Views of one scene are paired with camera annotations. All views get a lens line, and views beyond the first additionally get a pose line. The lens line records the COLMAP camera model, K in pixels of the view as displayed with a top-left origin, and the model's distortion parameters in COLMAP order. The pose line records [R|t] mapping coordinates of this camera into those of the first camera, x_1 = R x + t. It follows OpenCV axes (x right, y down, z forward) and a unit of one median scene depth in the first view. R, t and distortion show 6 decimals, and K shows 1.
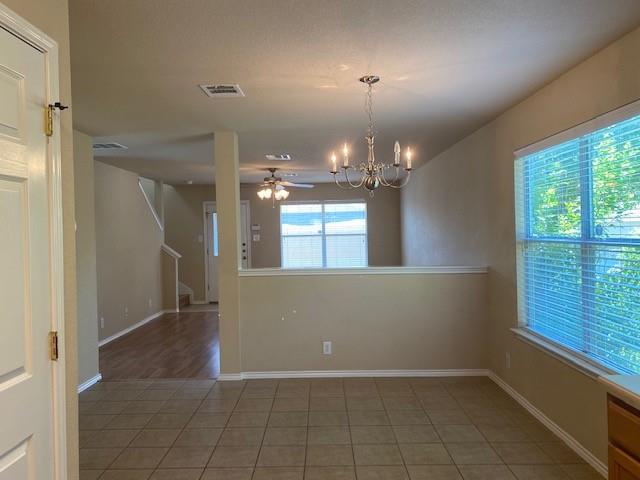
lens RADIAL K [[472.9, 0, 320.1], [0, 472.9, 230.4], [0, 0, 1]] dist [0.002905, -0.000633]
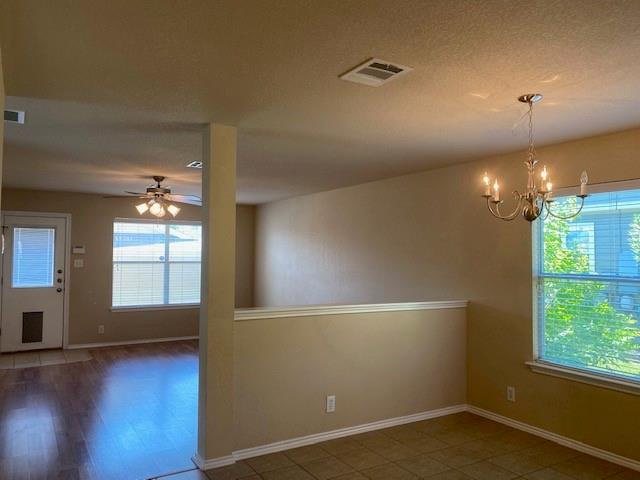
lens RADIAL K [[482.6, 0, 320.0], [0, 482.6, 240.0], [0, 0, 1]] dist [0.014671, 0.000980]
pose [[0.849487, 0.046841, 0.525526, -0.290937], [-0.028568, 0.998674, -0.042834, 0.000022], [-0.526835, 0.021373, 0.849699, 0.180515]]
